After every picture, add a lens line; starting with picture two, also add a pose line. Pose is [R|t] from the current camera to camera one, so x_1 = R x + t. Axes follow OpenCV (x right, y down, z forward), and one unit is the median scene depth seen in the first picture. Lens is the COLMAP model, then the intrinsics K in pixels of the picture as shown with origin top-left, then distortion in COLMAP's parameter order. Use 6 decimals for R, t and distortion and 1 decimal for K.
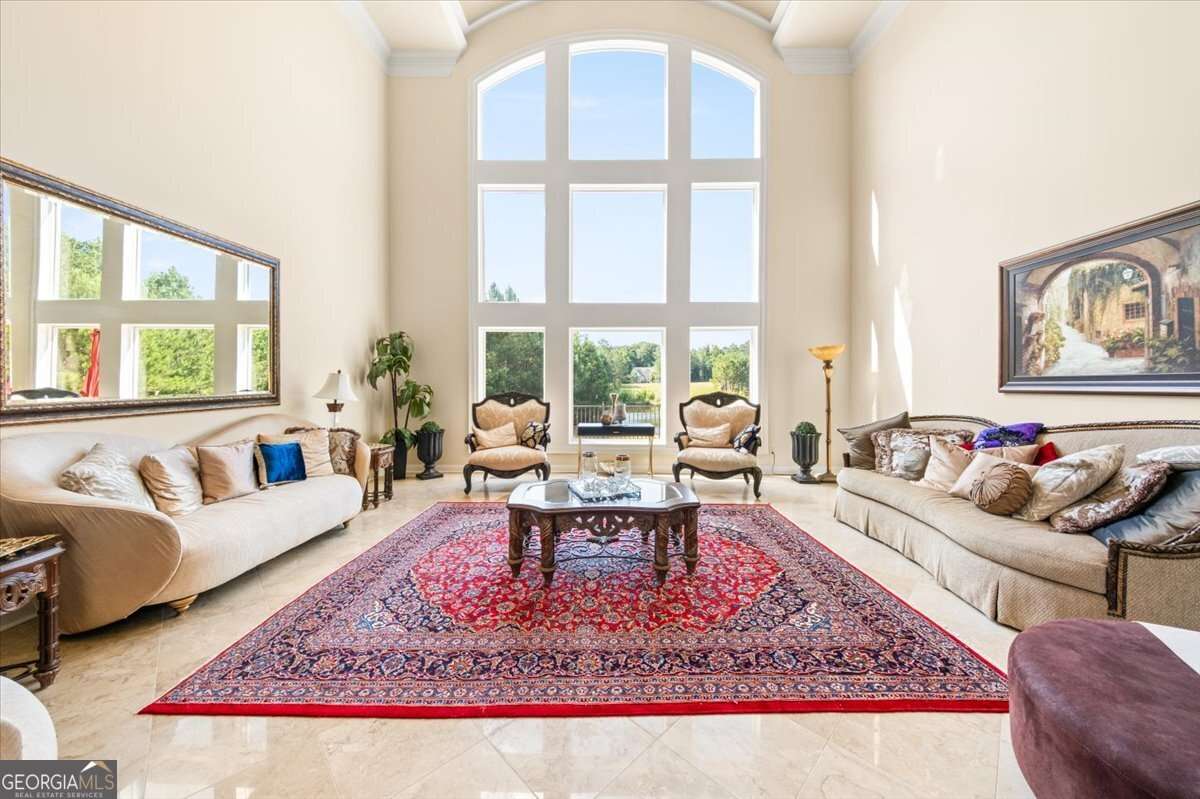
lens RADIAL K [[412.7, 0, 599.7], [0, 412.7, 386.3], [0, 0, 1]] dist [0.017774, -0.009646]
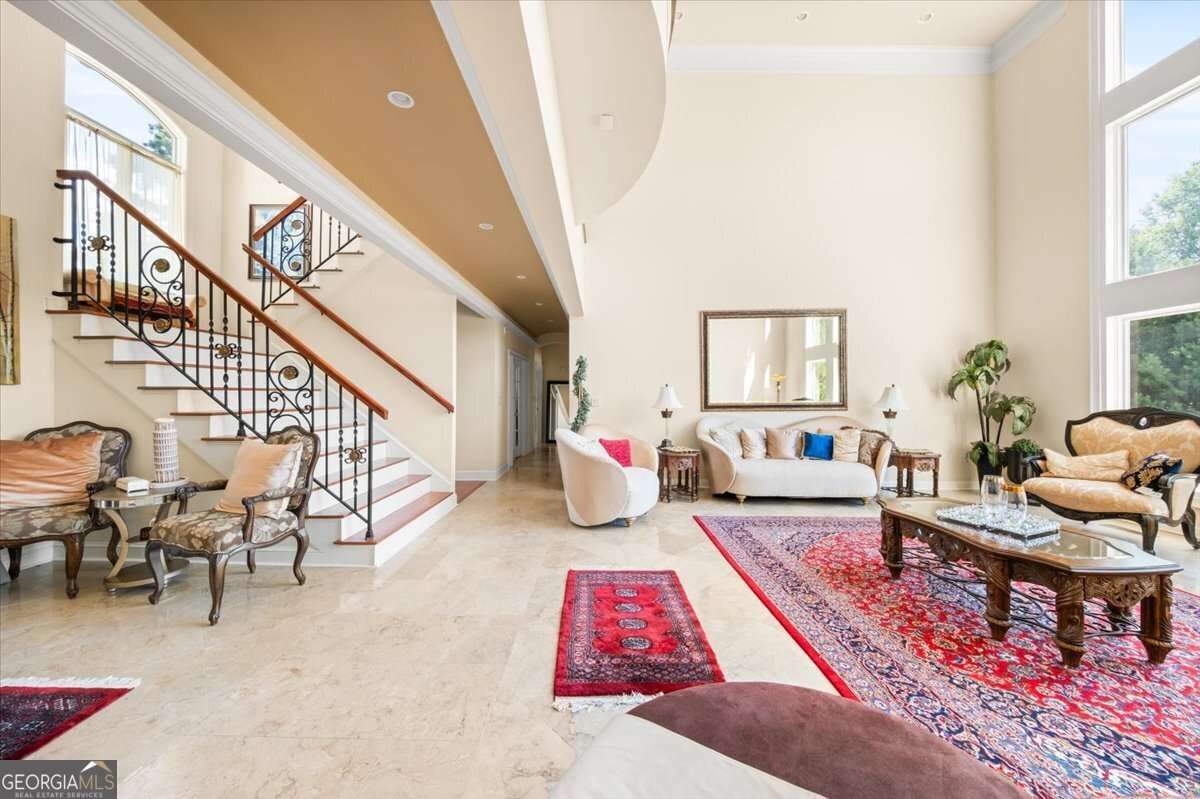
lens RADIAL K [[415.4, 0, 599.6], [0, 415.4, 390.8], [0, 0, 1]] dist [-0.004104, -0.000201]
pose [[0.013864, -0.011747, -0.999835, 0.838206], [-0.006922, 0.999906, -0.011844, 0.000846], [0.999880, 0.007085, 0.013782, 0.180020]]
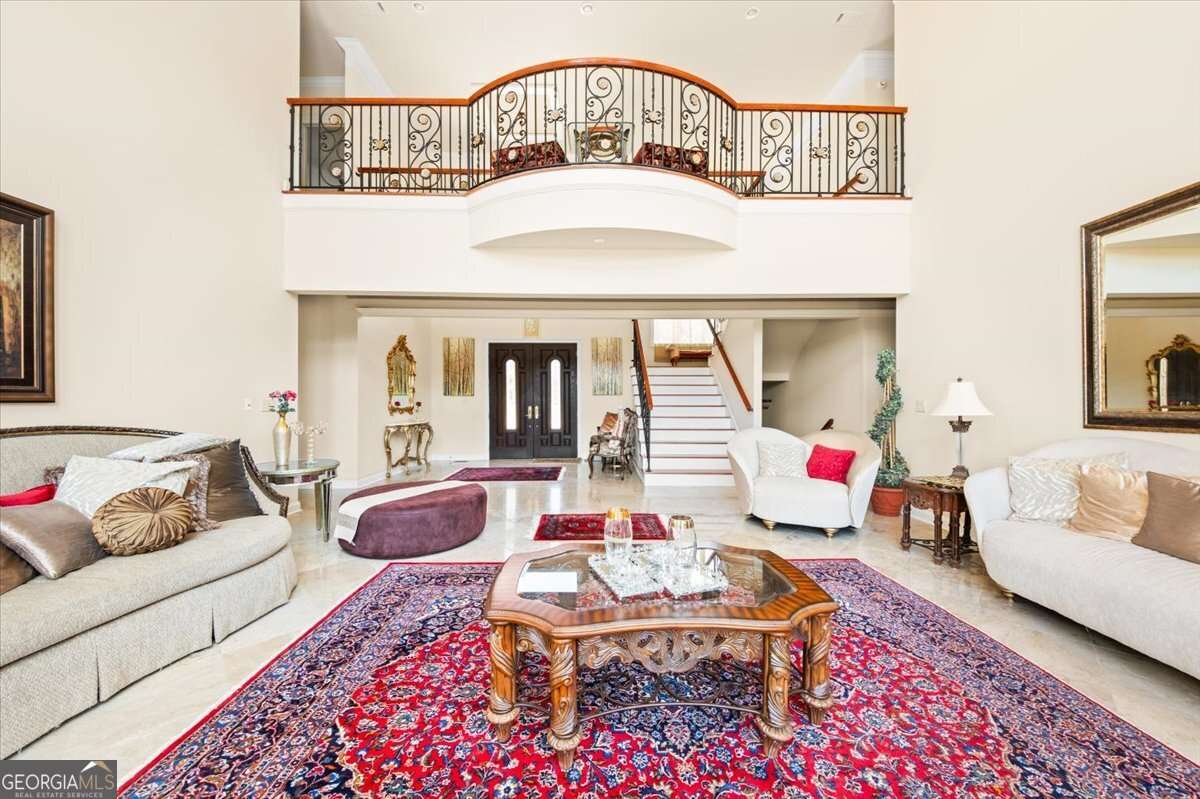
lens RADIAL K [[421.2, 0, 601.0], [0, 421.2, 409.5], [0, 0, 1]] dist [-0.001667, -0.000192]
pose [[-0.999583, -0.002015, -0.028797, 0.096632], [-0.002850, 0.999576, 0.028994, 0.005048], [0.028726, 0.029064, -0.999165, 1.564743]]
